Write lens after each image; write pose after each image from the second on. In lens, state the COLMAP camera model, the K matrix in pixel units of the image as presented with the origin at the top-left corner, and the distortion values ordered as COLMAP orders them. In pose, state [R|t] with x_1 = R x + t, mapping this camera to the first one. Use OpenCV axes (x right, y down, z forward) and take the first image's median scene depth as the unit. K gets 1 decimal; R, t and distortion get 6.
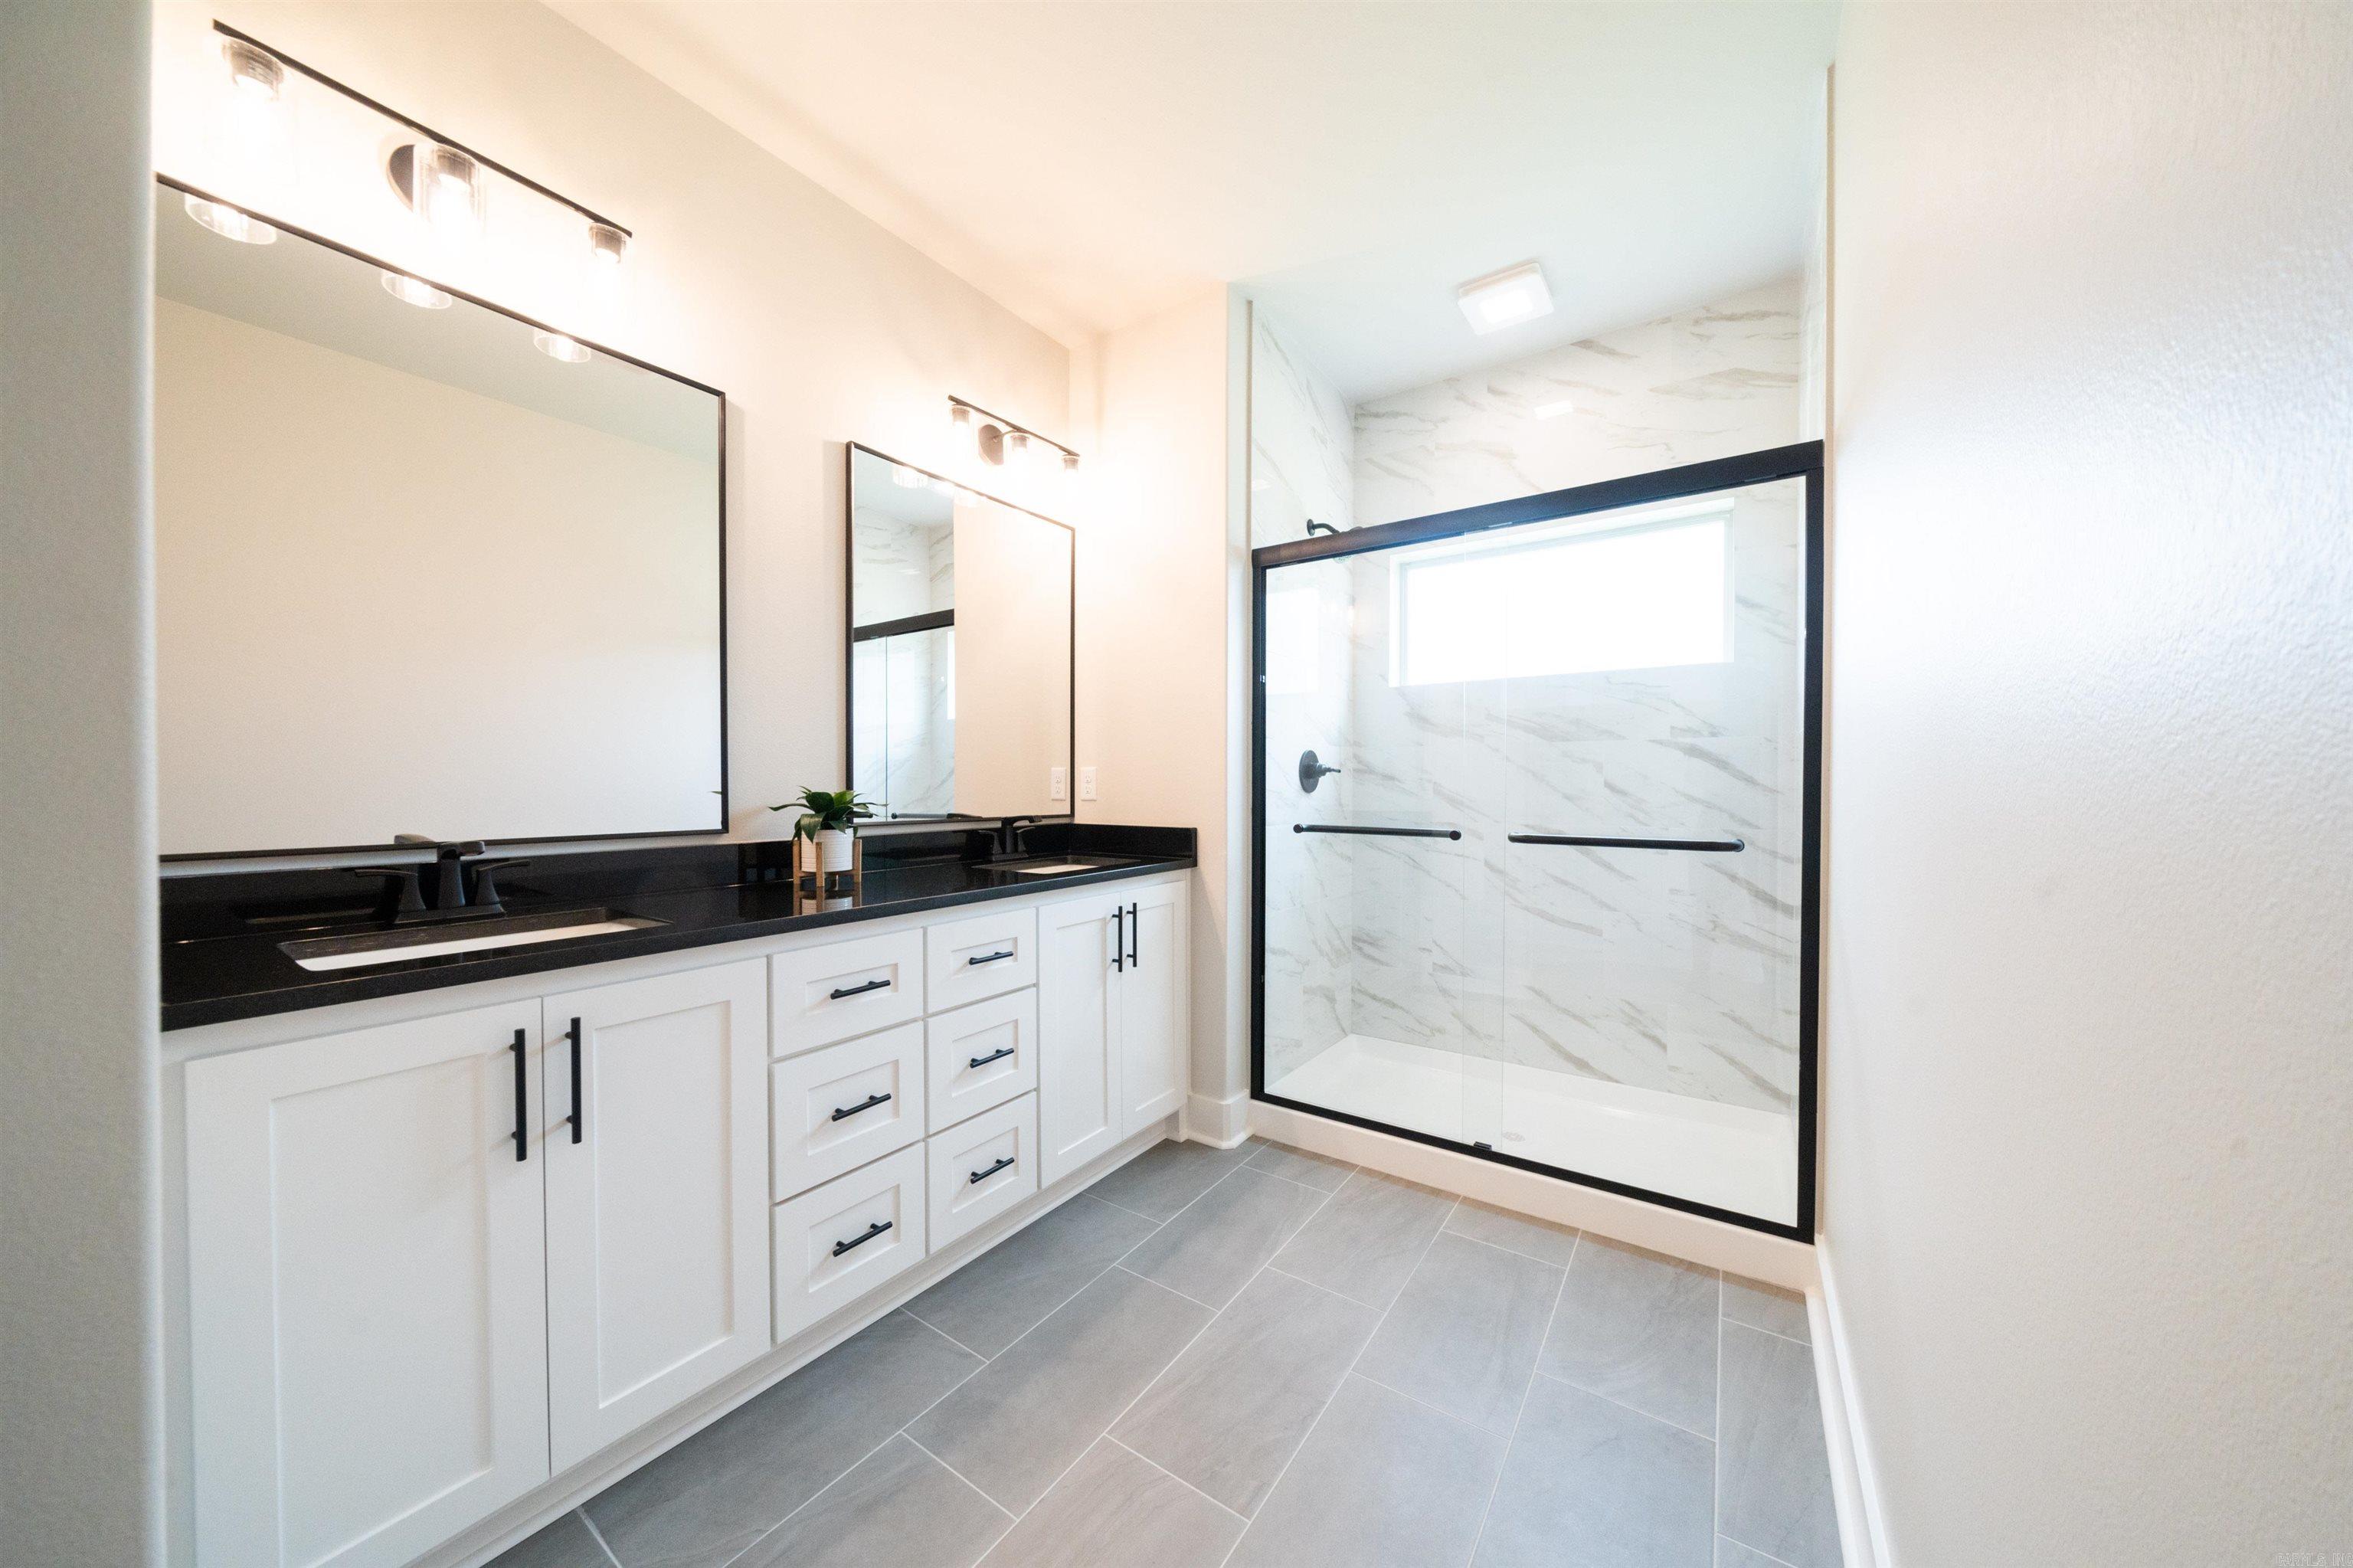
lens RADIAL K [[792.2, 0, 1170.3], [0, 792.2, 795.0], [0, 0, 1]] dist [-0.000277, -0.000063]
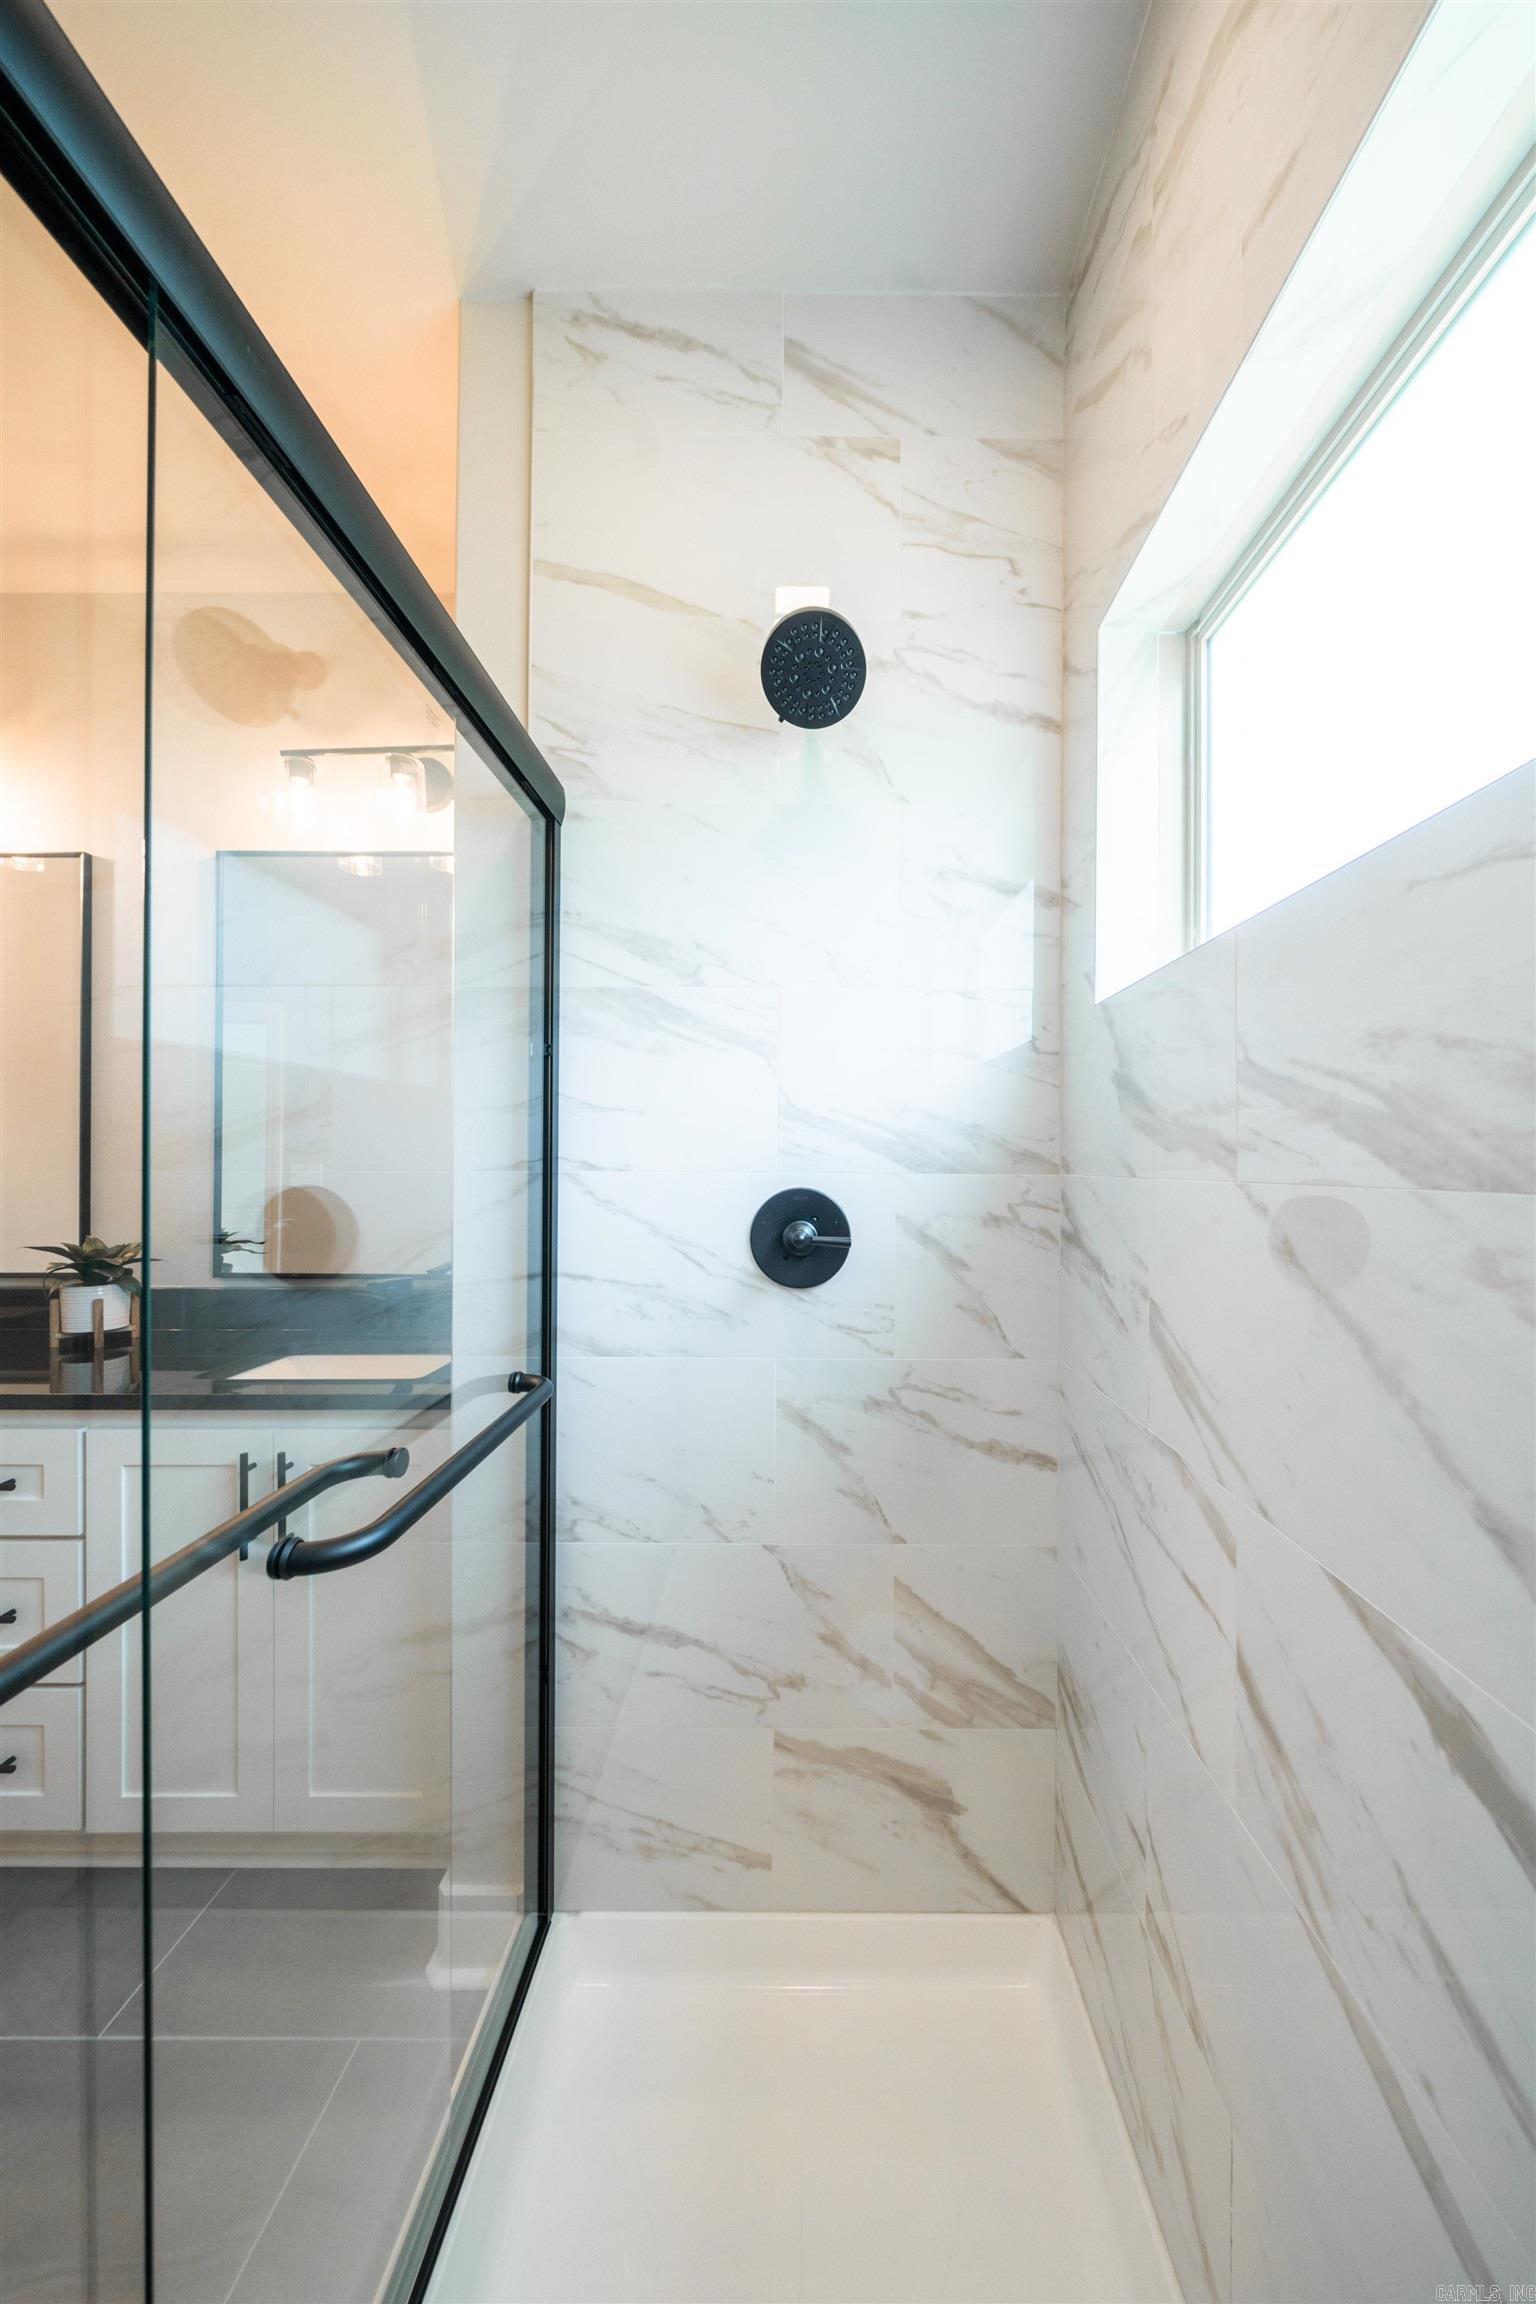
lens RADIAL K [[791.9, 0, 811.2], [0, 791.9, 1157.5], [0, 0, 1]] dist [0.000740, 0.000037]
pose [[0.581848, -0.004980, -0.813283, 0.567852], [-0.008731, 0.999885, -0.012369, -0.073280], [0.813251, 0.014297, 0.581737, 0.810770]]
